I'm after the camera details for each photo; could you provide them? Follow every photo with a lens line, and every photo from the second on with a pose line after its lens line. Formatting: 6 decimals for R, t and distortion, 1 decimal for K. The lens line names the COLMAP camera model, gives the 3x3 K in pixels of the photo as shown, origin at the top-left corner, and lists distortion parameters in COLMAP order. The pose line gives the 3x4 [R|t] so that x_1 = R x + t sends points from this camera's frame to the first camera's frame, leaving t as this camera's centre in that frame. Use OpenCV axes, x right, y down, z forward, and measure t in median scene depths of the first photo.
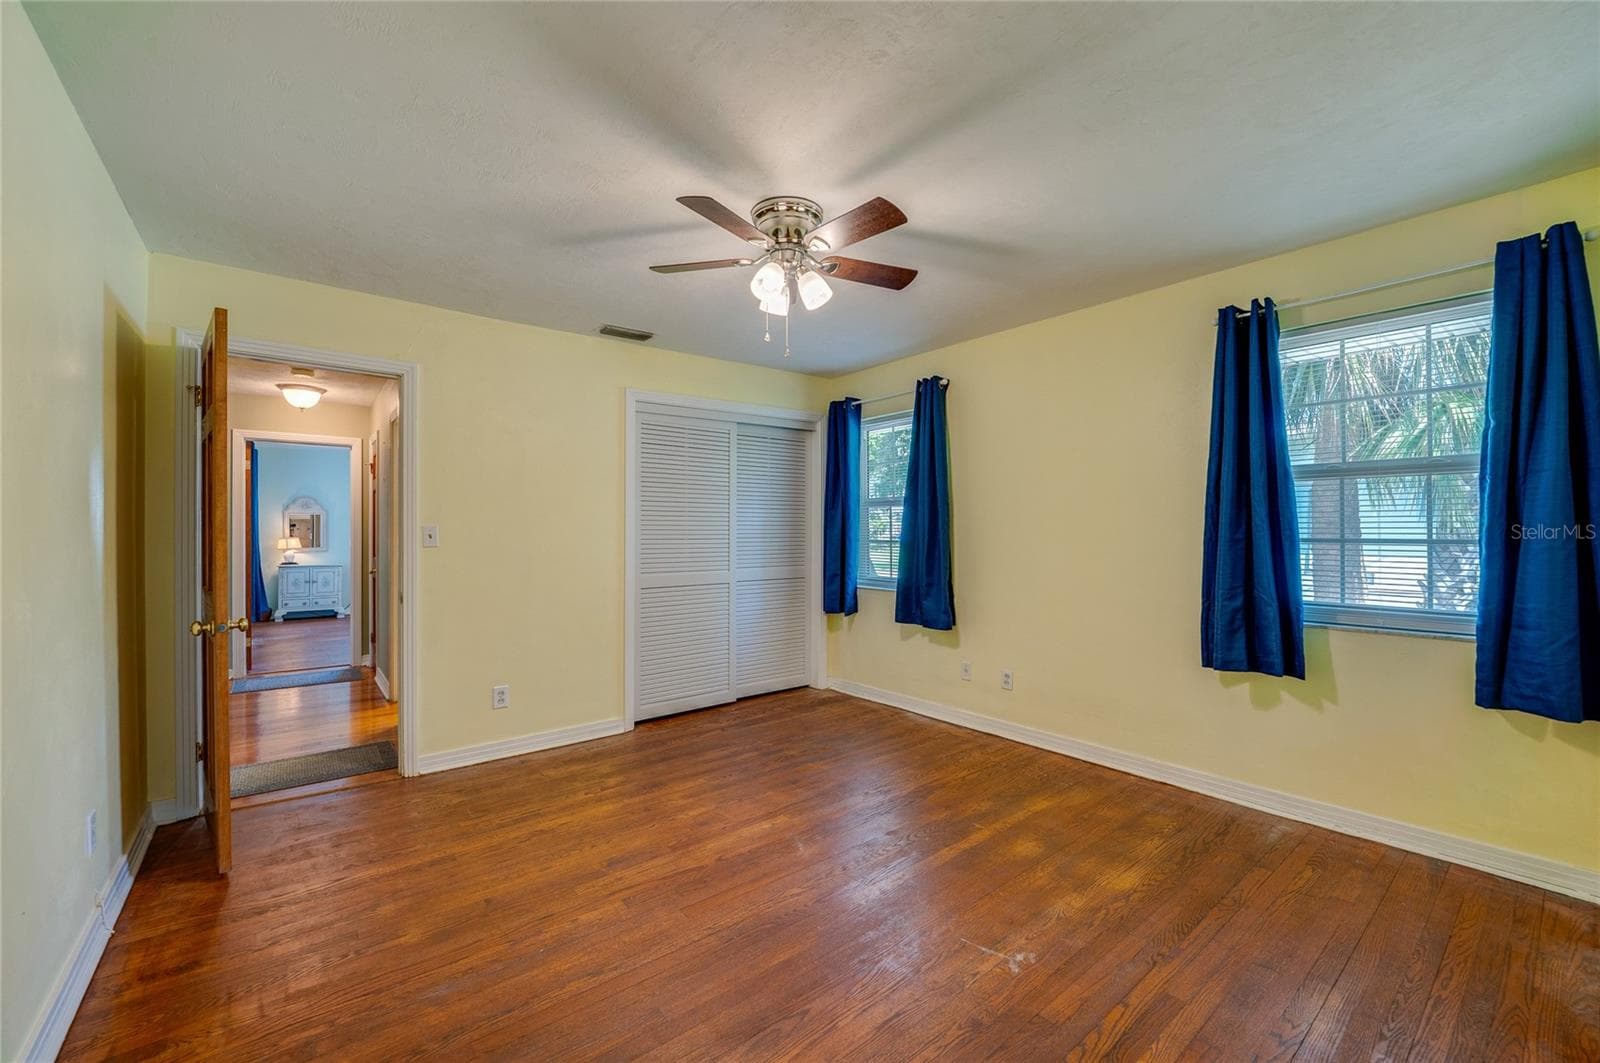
lens RADIAL K [[640.9, 0, 800.0], [0, 640.9, 531.5], [0, 0, 1]] dist [0.001360, 0.000034]
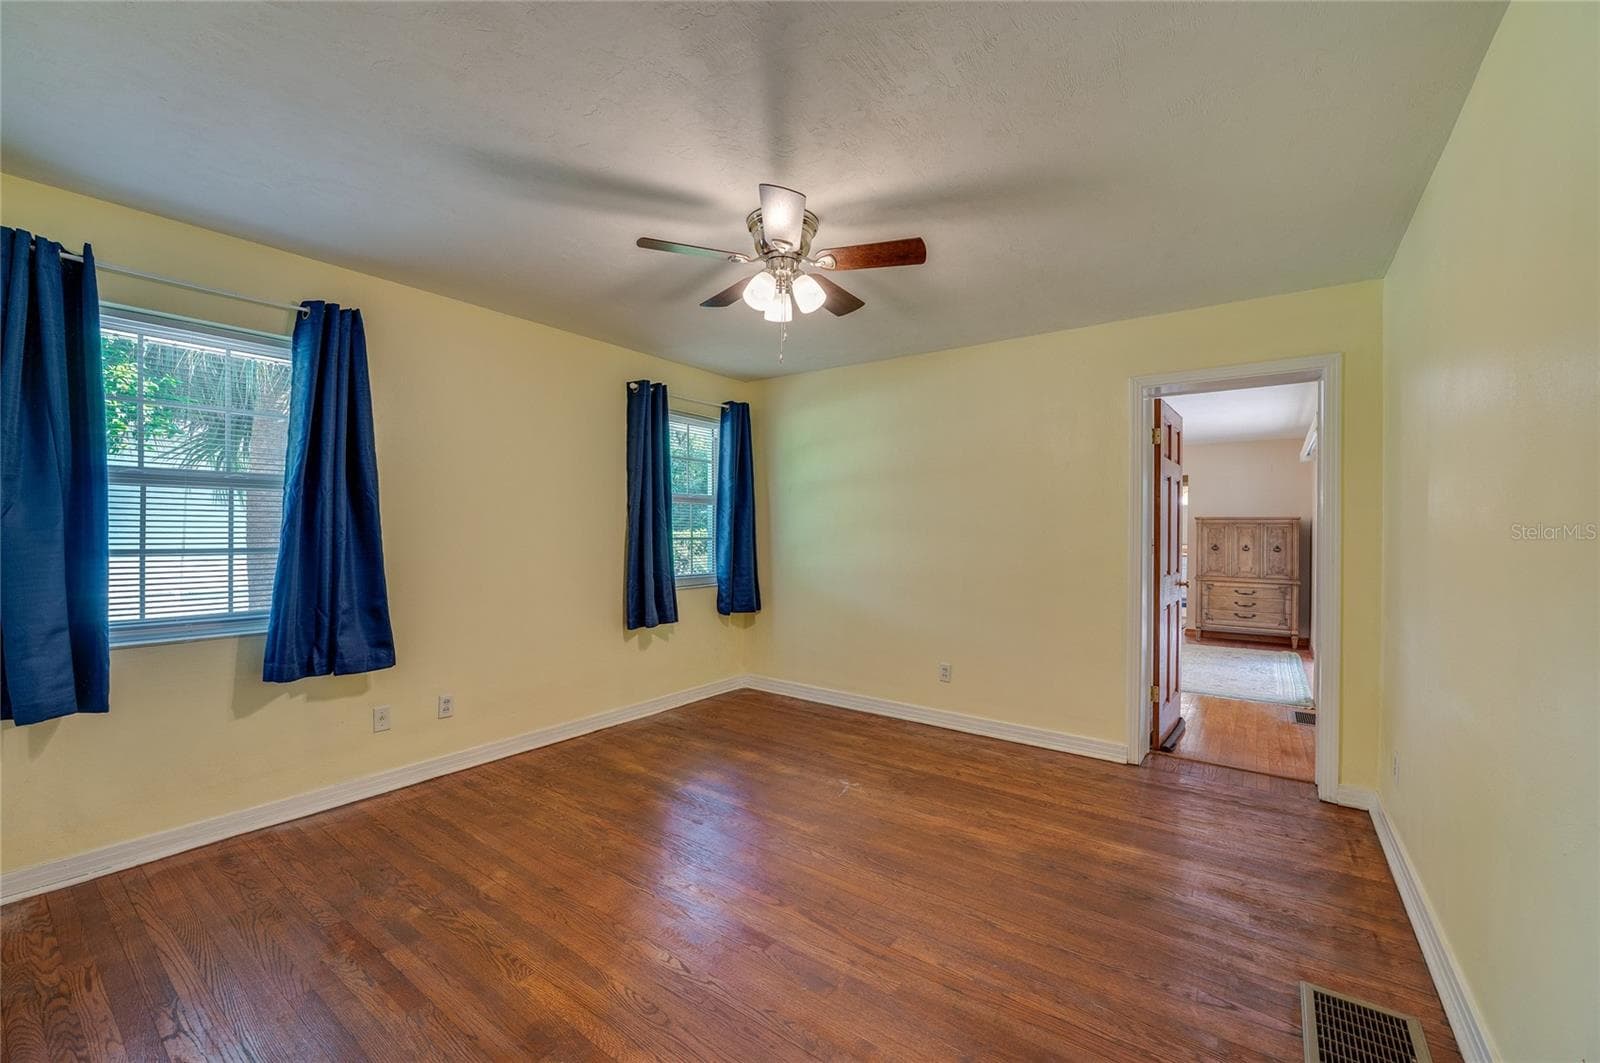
lens RADIAL K [[635.3, 0, 794.9], [0, 635.3, 547.2], [0, 0, 1]] dist [-0.050589, 0.000164]
pose [[-0.247163, -0.014043, 0.968872, -0.720498], [0.010660, 0.999795, 0.017211, 0.008384], [-0.968915, 0.014582, -0.246963, 0.900334]]
